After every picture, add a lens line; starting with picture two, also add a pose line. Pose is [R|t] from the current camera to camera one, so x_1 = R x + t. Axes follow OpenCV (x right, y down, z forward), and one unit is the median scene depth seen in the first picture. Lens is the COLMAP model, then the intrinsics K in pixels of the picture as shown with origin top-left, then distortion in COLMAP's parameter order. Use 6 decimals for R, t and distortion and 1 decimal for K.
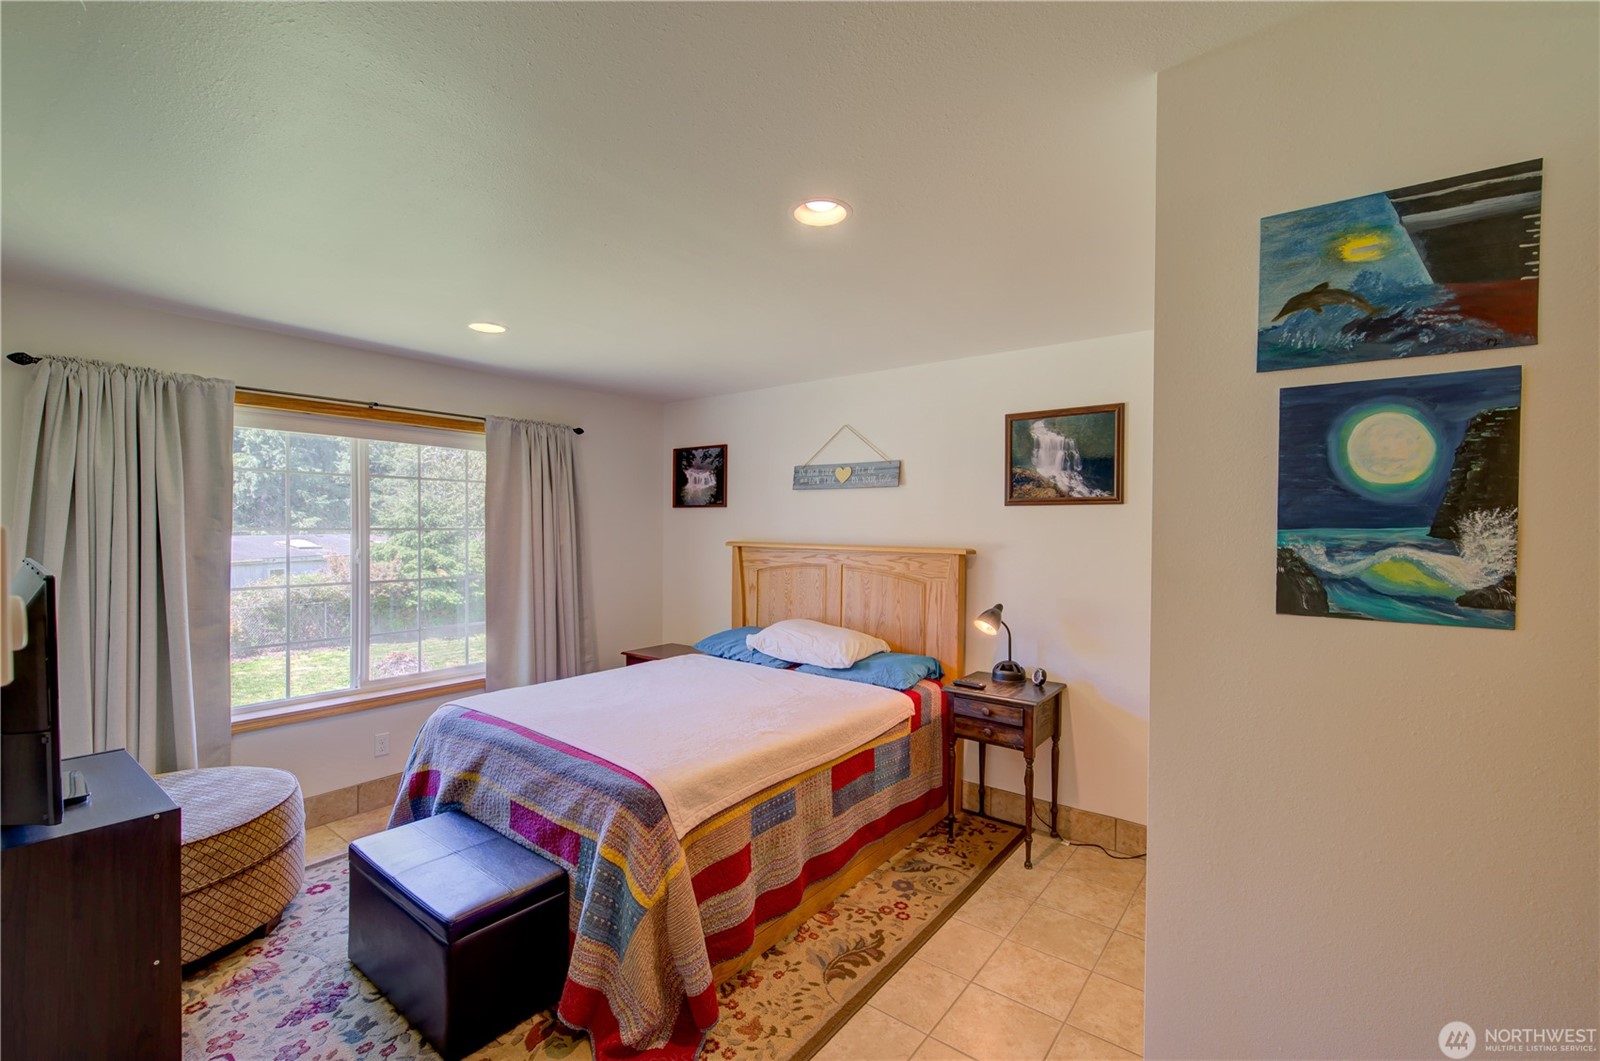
lens RADIAL K [[678.9, 0, 802.4], [0, 678.9, 530.9], [0, 0, 1]] dist [0.001178, 0.000449]
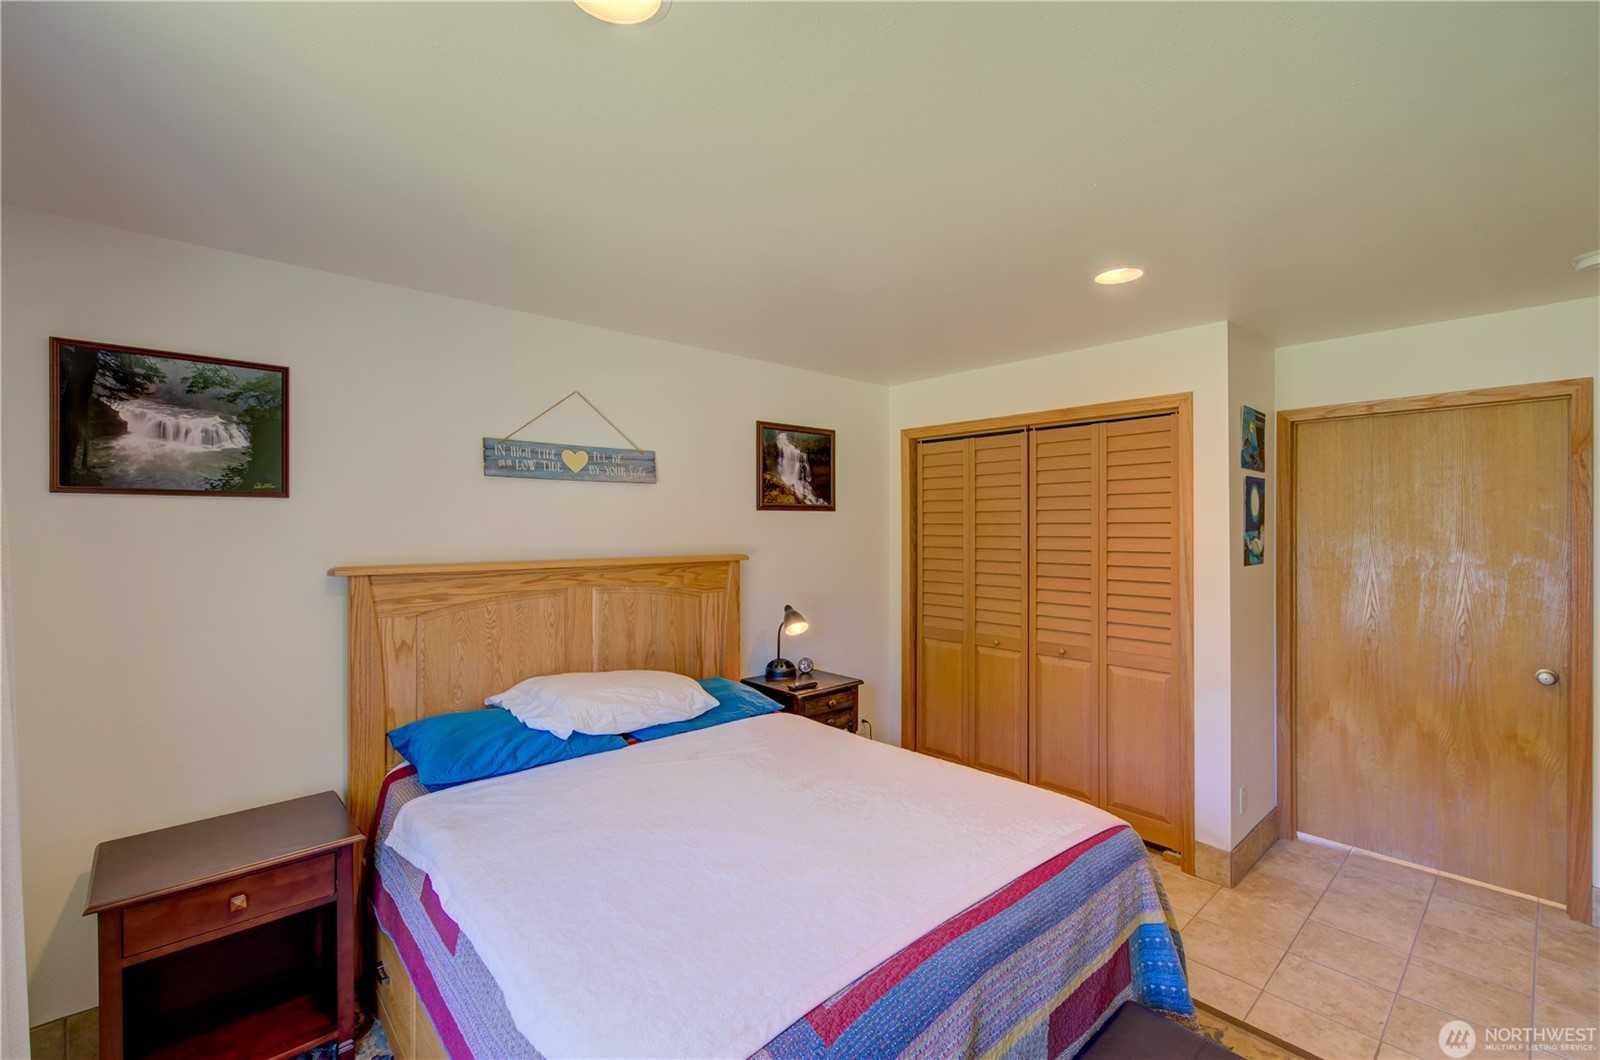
lens RADIAL K [[678.9, 0, 802.4], [0, 678.9, 530.4], [0, 0, 1]] dist [0.001178, 0.000449]
pose [[0.193102, -0.013765, 0.981082, -0.639195], [0.012933, 0.999850, 0.011483, -0.016096], [-0.981093, 0.010471, 0.193252, 0.682260]]
